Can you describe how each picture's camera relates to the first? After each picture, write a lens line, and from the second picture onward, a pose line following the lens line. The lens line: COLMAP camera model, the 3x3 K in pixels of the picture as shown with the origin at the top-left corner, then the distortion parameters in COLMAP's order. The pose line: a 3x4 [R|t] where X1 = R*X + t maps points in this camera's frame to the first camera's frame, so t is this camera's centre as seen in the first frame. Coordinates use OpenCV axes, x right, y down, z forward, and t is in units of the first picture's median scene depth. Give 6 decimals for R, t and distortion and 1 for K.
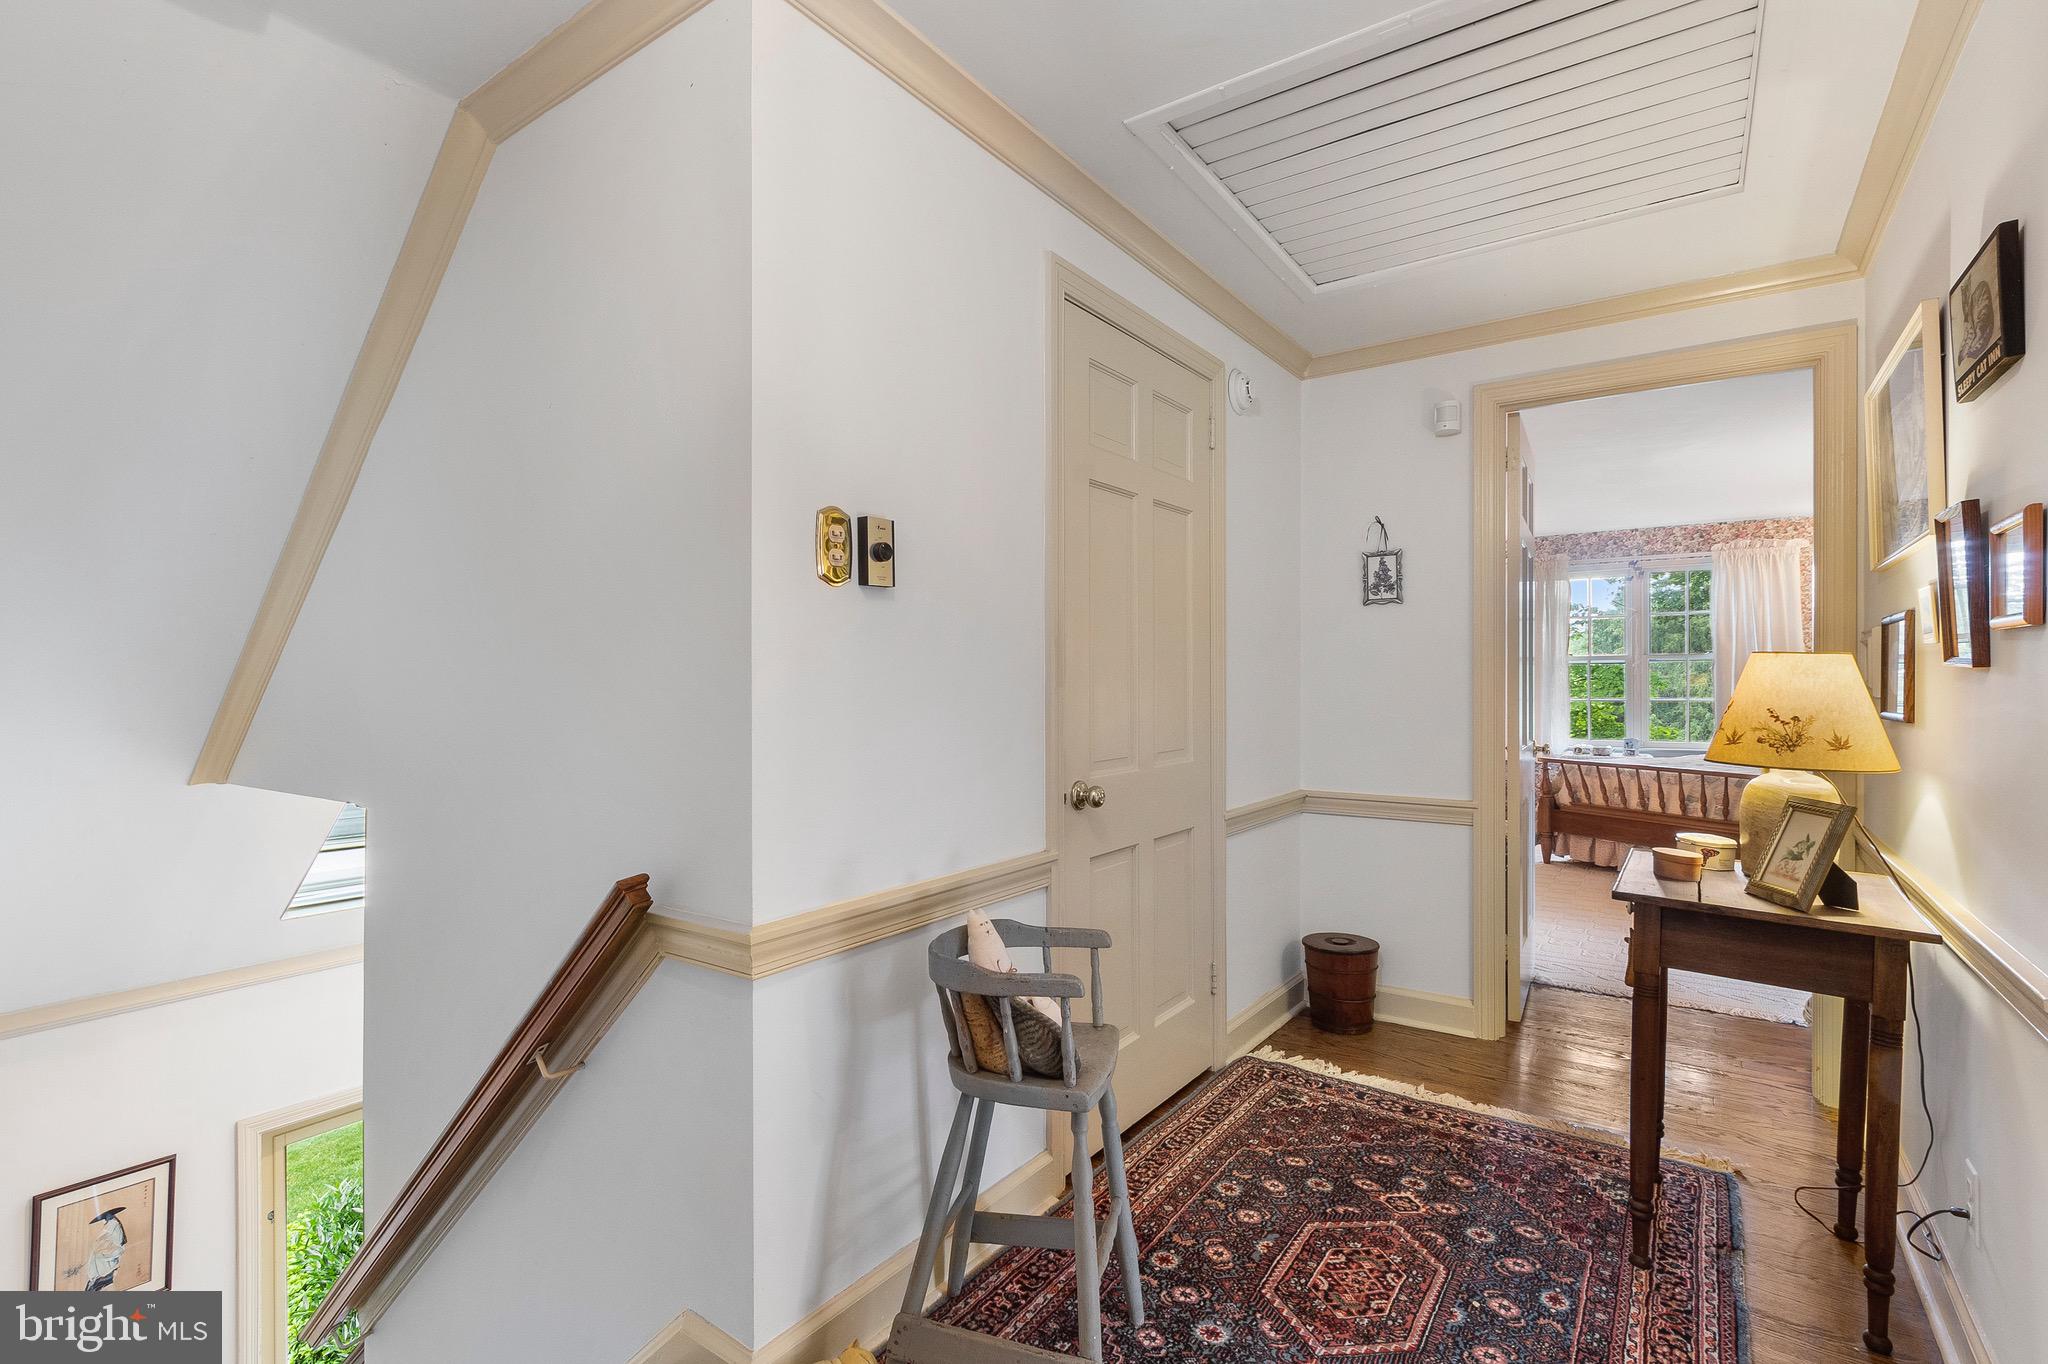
lens RADIAL K [[960.6, 0, 1009.9], [0, 960.6, 676.1], [0, 0, 1]] dist [0.002150, 0.000126]
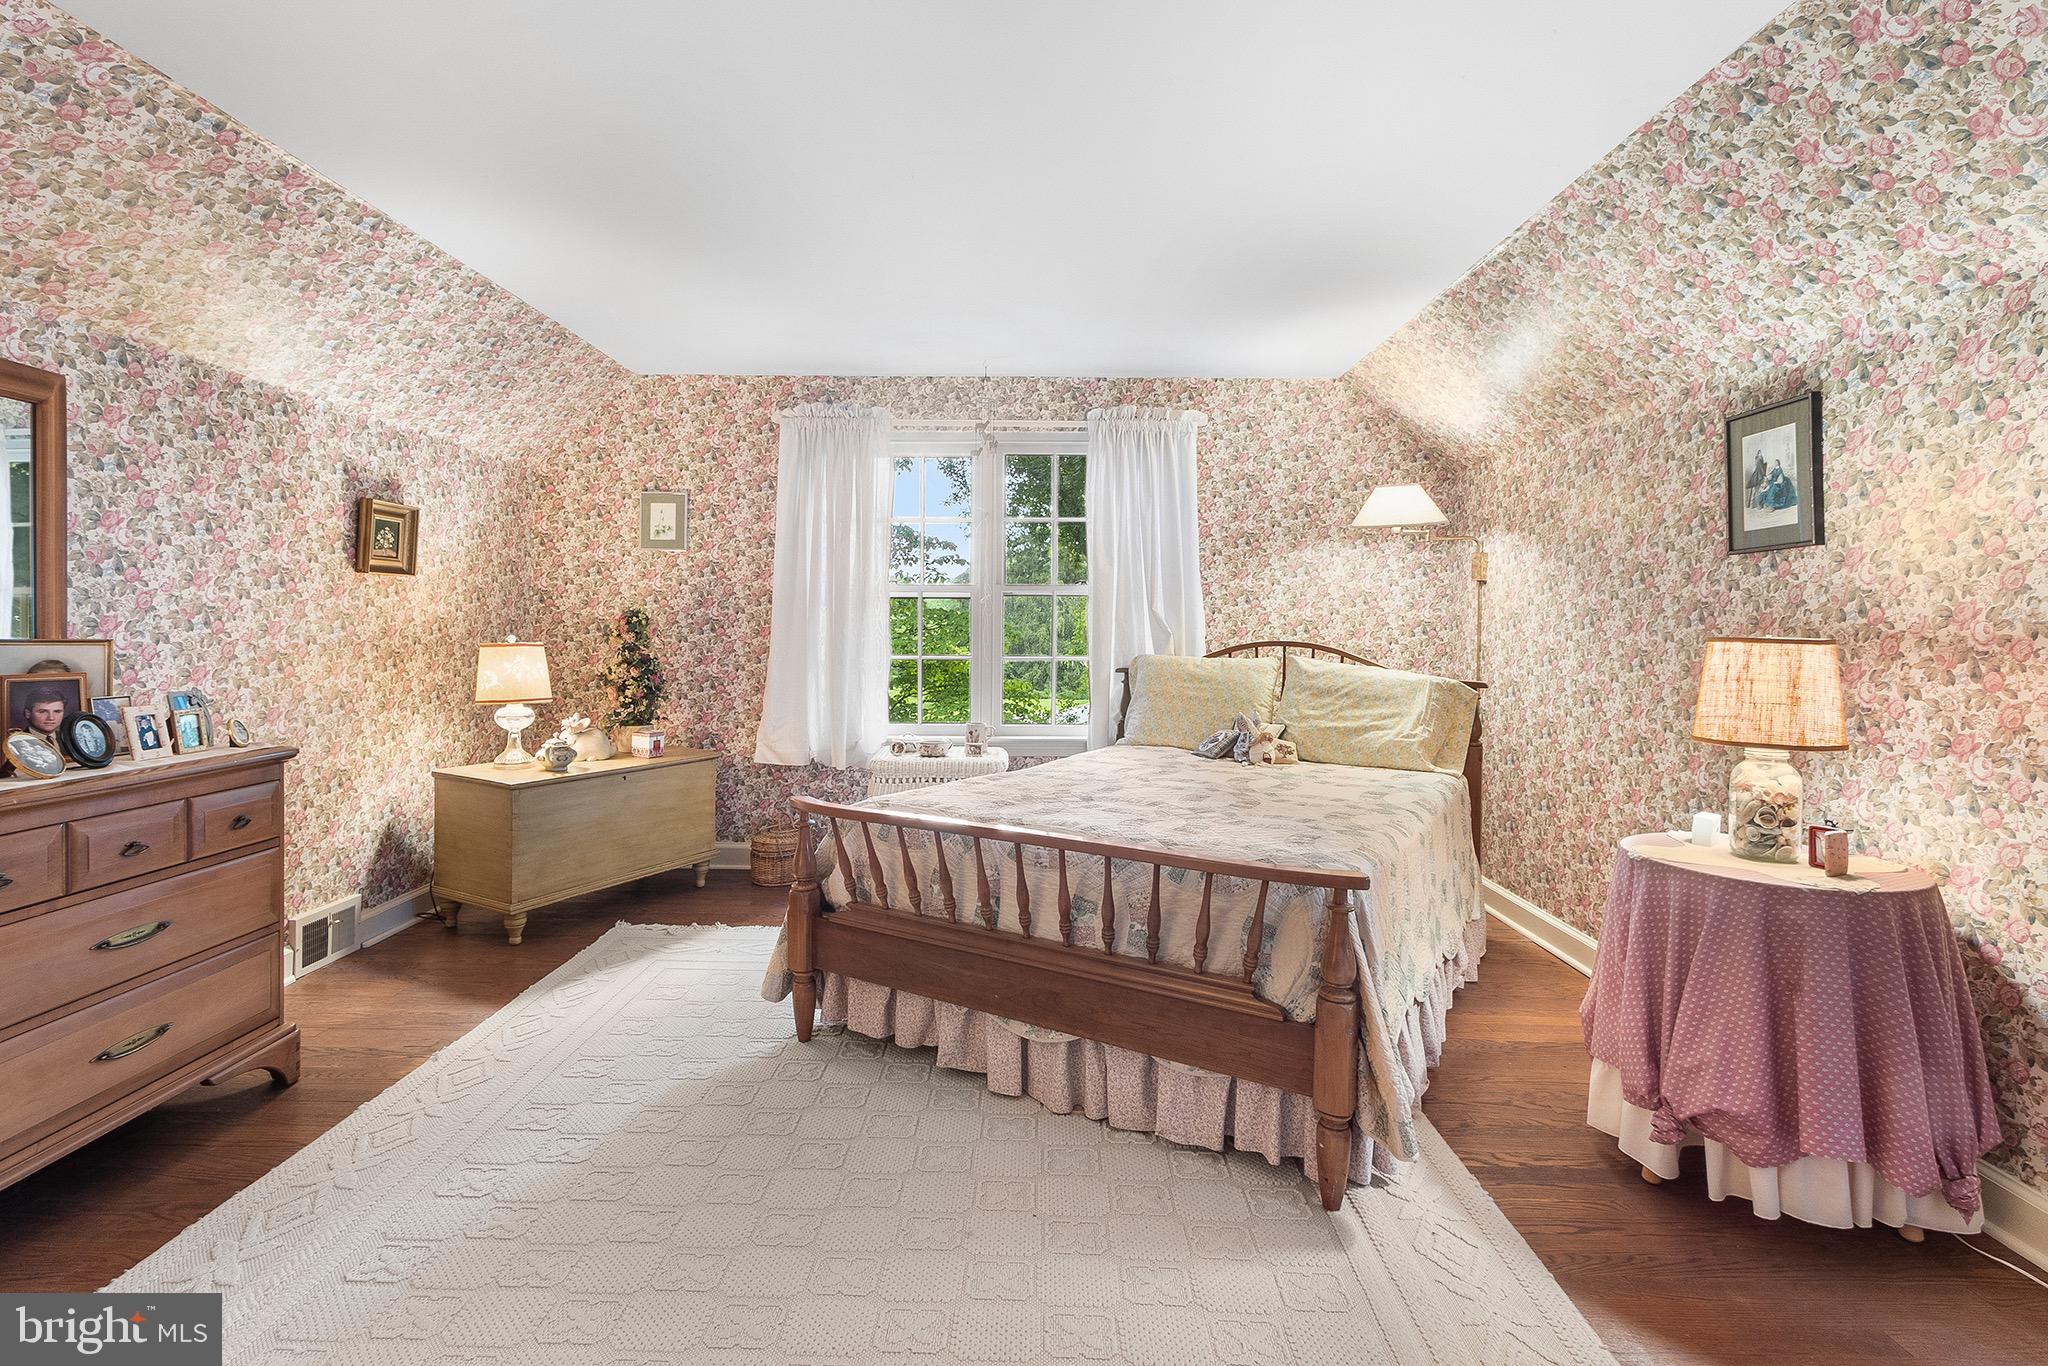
lens RADIAL K [[941.5, 0, 1016.1], [0, 941.5, 647.4], [0, 0, 1]] dist [-0.001880, -0.000283]
pose [[0.825561, -0.003377, 0.564303, 0.398324], [-0.009775, 0.999746, 0.020284, 0.006707], [-0.564228, -0.022262, 0.825319, 0.597421]]
